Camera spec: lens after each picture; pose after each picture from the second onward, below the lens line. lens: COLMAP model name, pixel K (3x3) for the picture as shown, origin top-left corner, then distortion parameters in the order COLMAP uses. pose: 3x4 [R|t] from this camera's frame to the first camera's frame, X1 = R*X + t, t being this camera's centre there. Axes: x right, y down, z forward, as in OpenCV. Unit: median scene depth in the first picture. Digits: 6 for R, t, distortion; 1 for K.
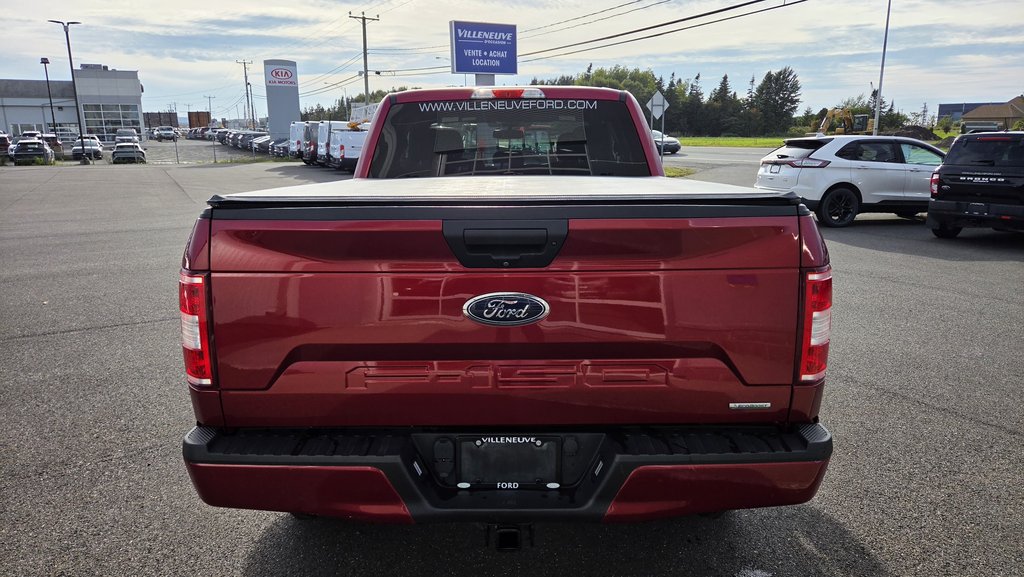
lens RADIAL K [[692.8, 0, 516.6], [0, 692.8, 293.3], [0, 0, 1]] dist [0.049106, -0.039107]
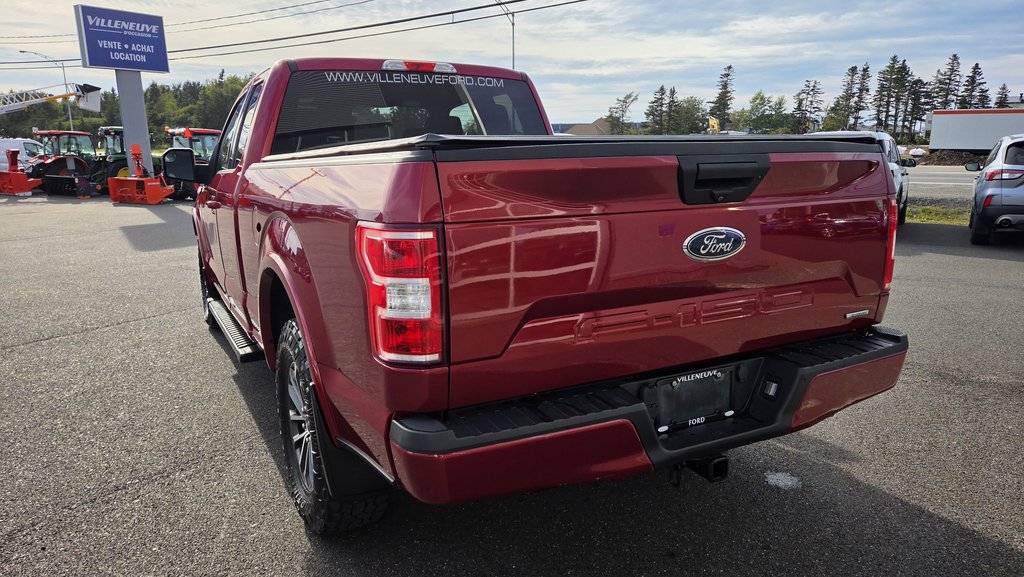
lens RADIAL K [[692.8, 0, 516.6], [0, 692.8, 293.3], [0, 0, 1]] dist [0.049106, -0.039107]
pose [[0.878748, -0.097671, 0.467186, -0.371268], [0.105832, 0.994345, 0.008817, 0.026832], [-0.465405, 0.041696, 0.884115, 0.108076]]
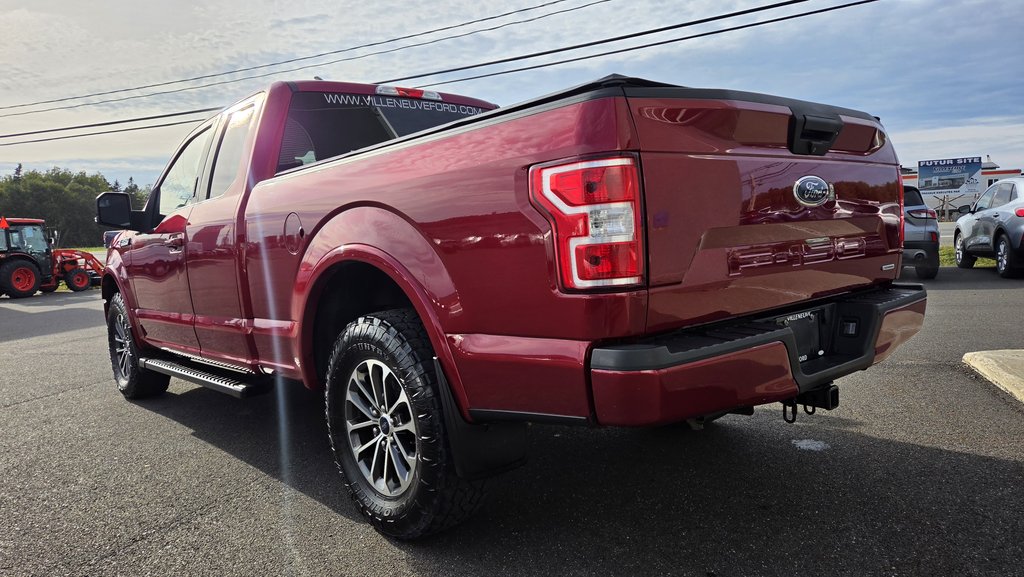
lens RADIAL K [[694.5, 0, 516.3], [0, 694.5, 288.1], [0, 0, 1]] dist [0.053872, -0.040442]
pose [[0.745255, -0.084721, 0.661375, -0.569803], [0.188244, 0.978279, -0.086803, 0.092871], [-0.639655, 0.189190, 0.745016, 0.227721]]
